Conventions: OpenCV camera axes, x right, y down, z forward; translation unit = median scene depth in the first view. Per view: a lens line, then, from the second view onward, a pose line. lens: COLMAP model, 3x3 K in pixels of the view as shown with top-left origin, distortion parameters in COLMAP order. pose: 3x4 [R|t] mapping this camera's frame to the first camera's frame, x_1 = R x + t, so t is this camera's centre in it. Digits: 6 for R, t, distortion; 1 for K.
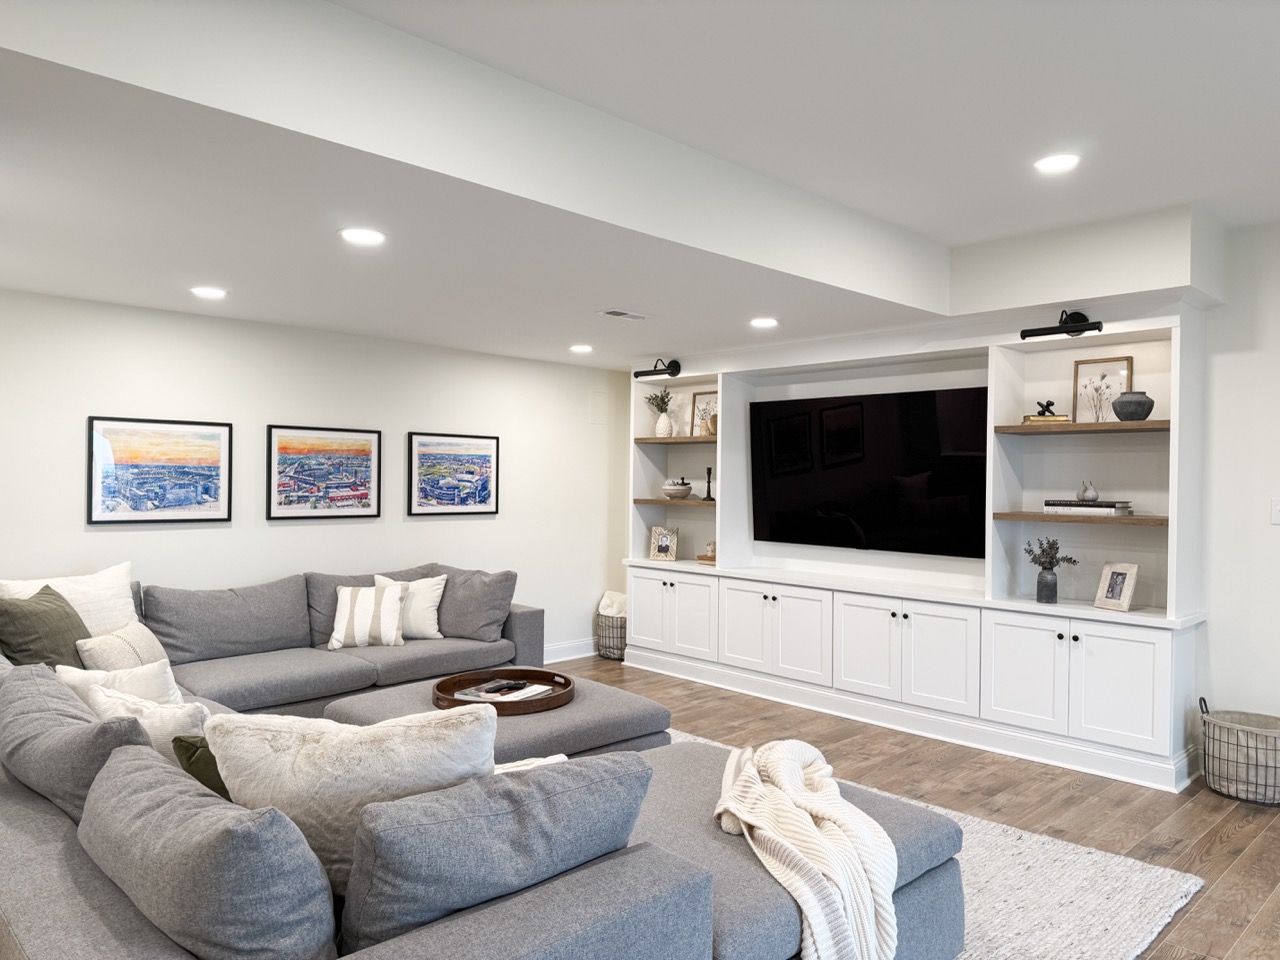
lens RADIAL K [[901.3, 0, 645.5], [0, 901.3, 477.7], [0, 0, 1]] dist [0.059681, -0.062915]
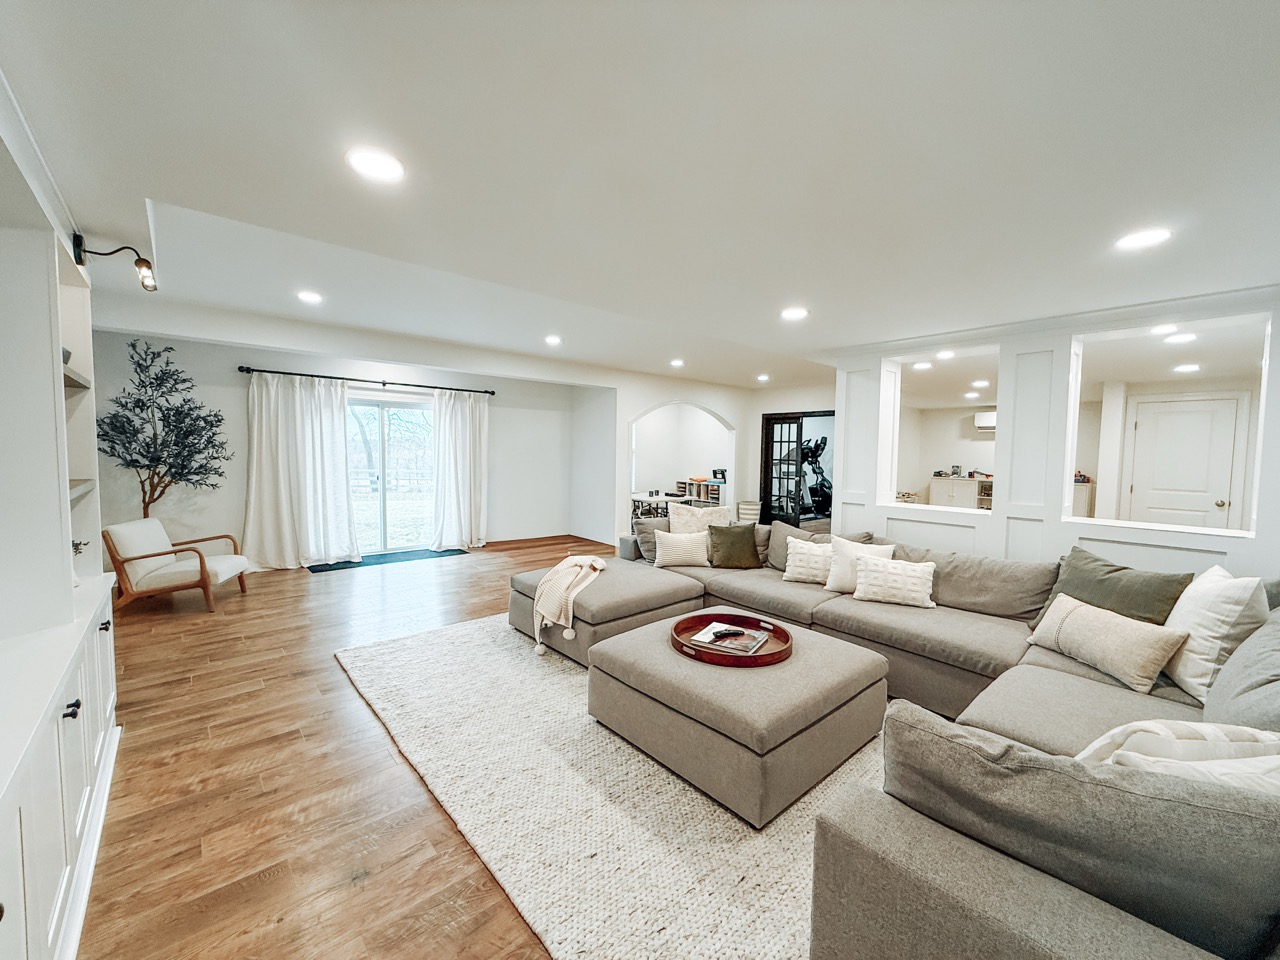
lens RADIAL K [[512.6, 0, 634.4], [0, 512.6, 476.7], [0, 0, 1]] dist [0.006123, -0.000515]
pose [[-0.998131, -0.028793, 0.053908, -0.047833], [-0.025917, 0.998241, 0.053315, -0.003657], [-0.055348, 0.051818, -0.997122, 1.279134]]
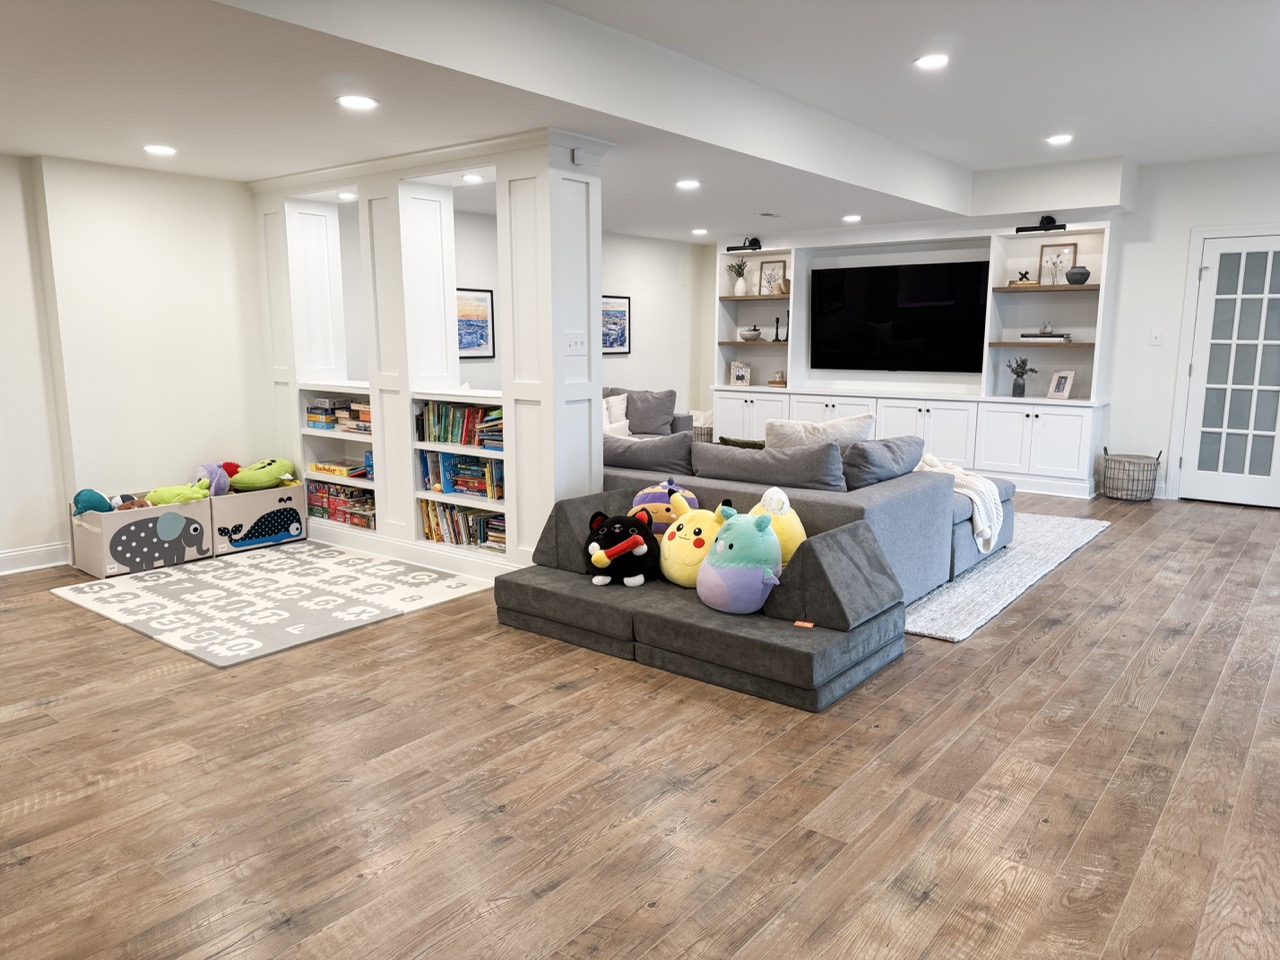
lens RADIAL K [[901.3, 0, 649.4], [0, 901.3, 480.5], [0, 0, 1]] dist [0.059681, -0.062915]
pose [[0.991324, -0.033616, 0.127068, -0.400139], [0.012456, 0.986419, 0.163778, 0.007209], [-0.130848, -0.160774, 0.978279, -0.502137]]
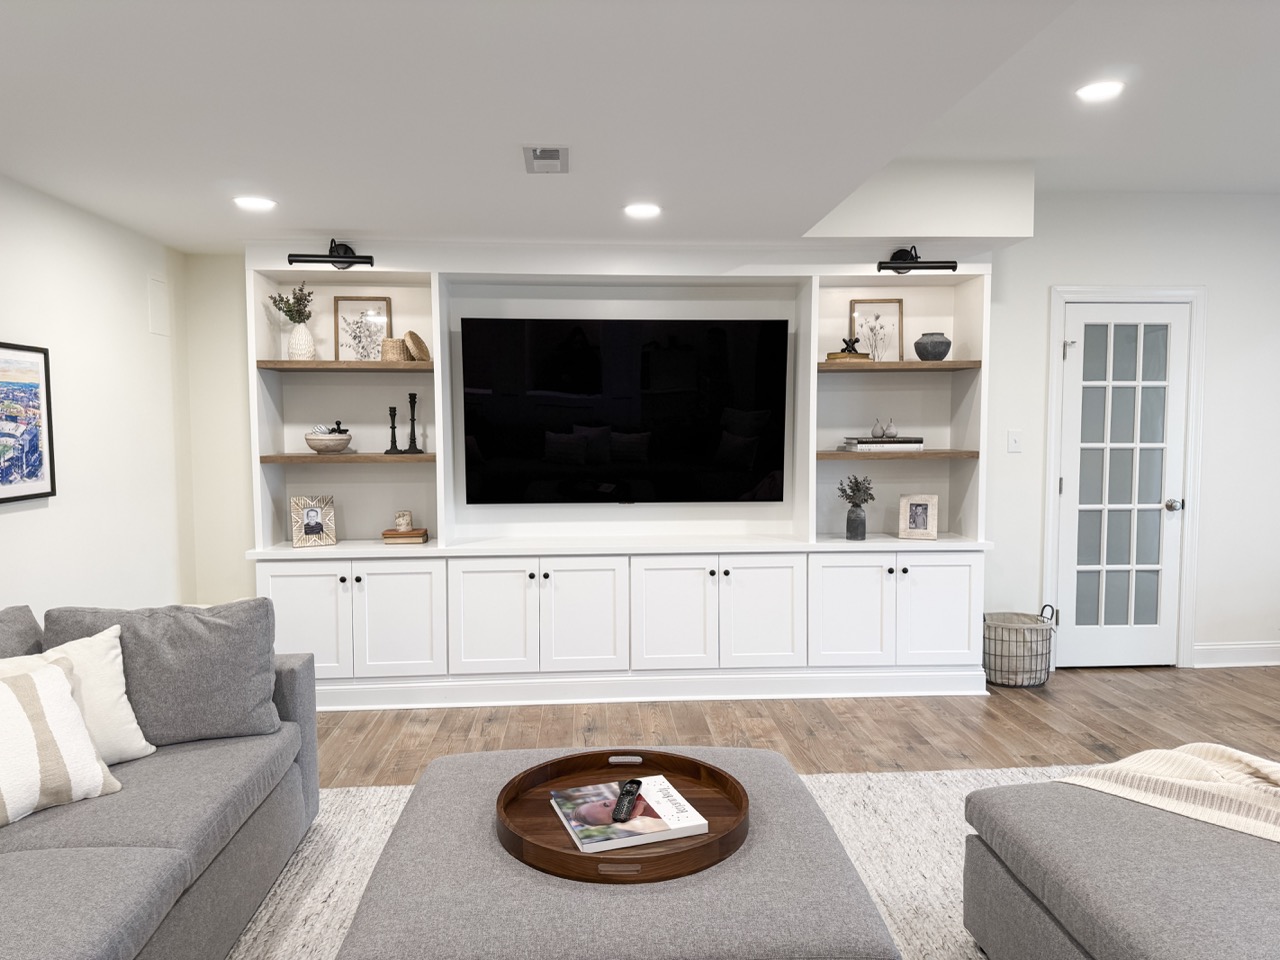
lens RADIAL K [[901.3, 0, 643.6], [0, 901.3, 485.5], [0, 0, 1]] dist [0.059681, -0.062915]
pose [[0.655160, -0.069121, 0.752321, -0.428454], [0.012611, 0.996668, 0.080588, -0.005923], [-0.755385, -0.043311, 0.653849, 0.488388]]
